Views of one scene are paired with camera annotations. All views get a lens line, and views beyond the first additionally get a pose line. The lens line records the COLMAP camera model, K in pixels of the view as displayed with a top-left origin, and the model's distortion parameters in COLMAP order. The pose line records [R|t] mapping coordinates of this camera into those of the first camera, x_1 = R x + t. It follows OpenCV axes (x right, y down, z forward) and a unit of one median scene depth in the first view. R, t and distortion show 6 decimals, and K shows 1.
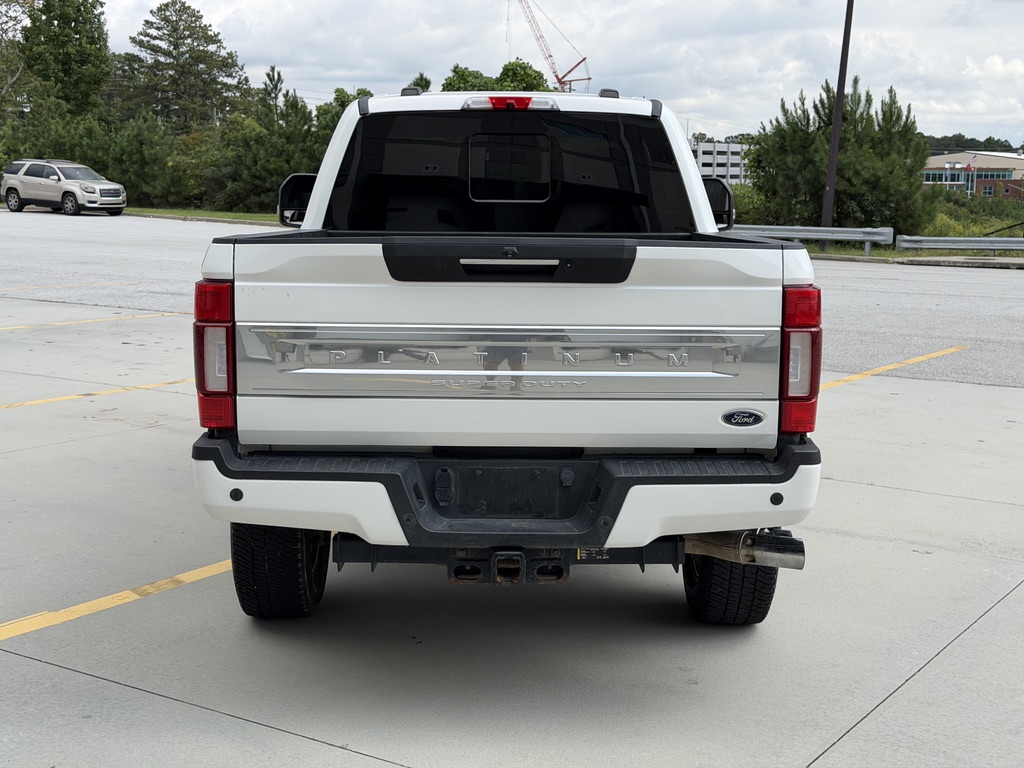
lens RADIAL K [[1414.4, 0, 525.9], [0, 1414.4, 396.5], [0, 0, 1]] dist [0.105197, 0.000000]
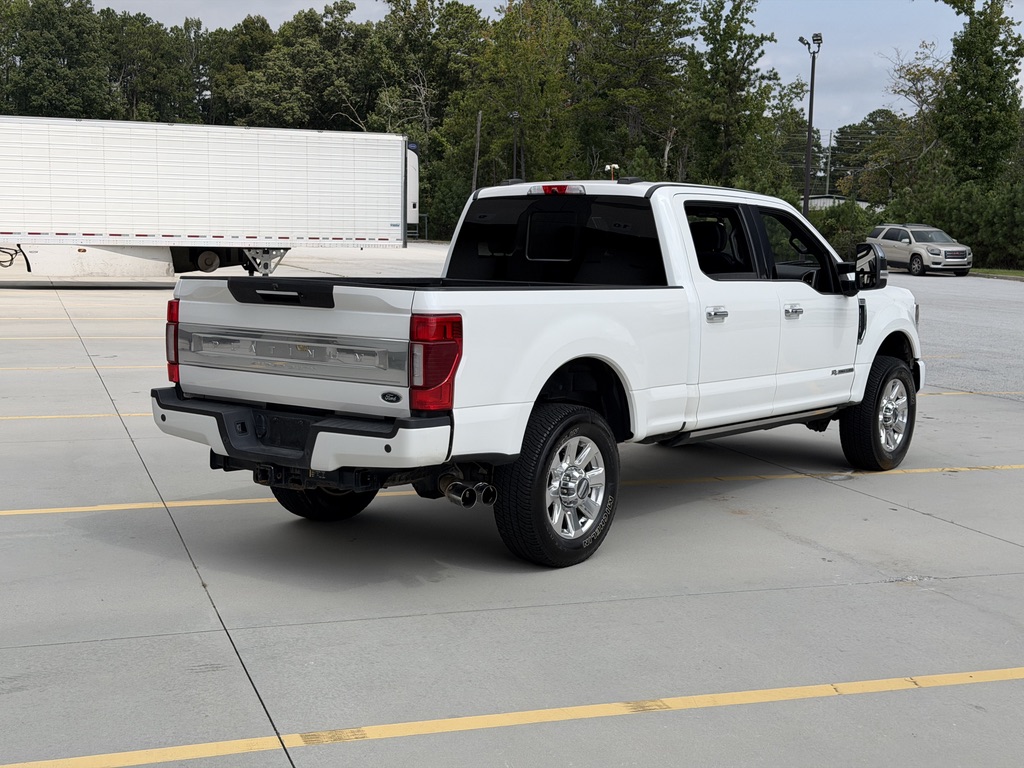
lens RADIAL K [[1414.4, 0, 516.2], [0, 1414.4, 382.9], [0, 0, 1]] dist [0.105197, 0.000000]
pose [[0.788749, 0.065551, -0.611211, 0.150718], [-0.097105, 0.995100, -0.018590, 0.001881], [0.606998, 0.074015, 0.791249, -0.018755]]
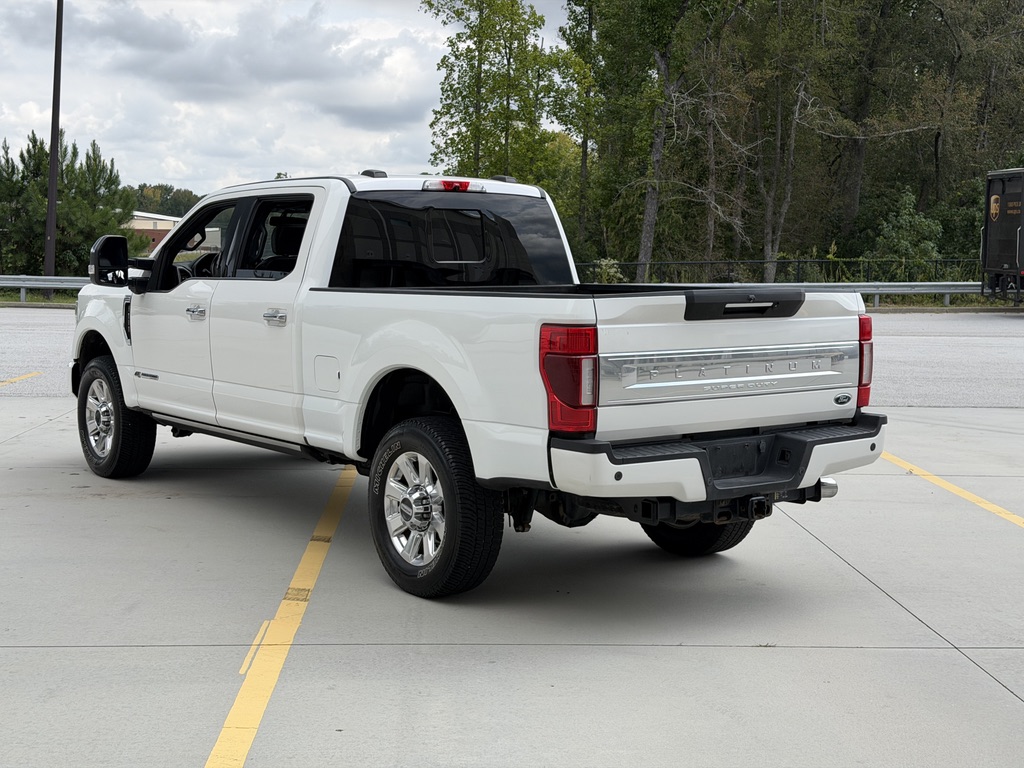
lens RADIAL K [[1414.4, 0, 513.9], [0, 1414.4, 389.1], [0, 0, 1]] dist [0.105197, 0.000000]
pose [[0.811288, -0.062487, 0.581298, -0.132922], [0.084224, 0.996392, -0.010440, -0.001291], [-0.578548, 0.057429, 0.813624, -0.010252]]
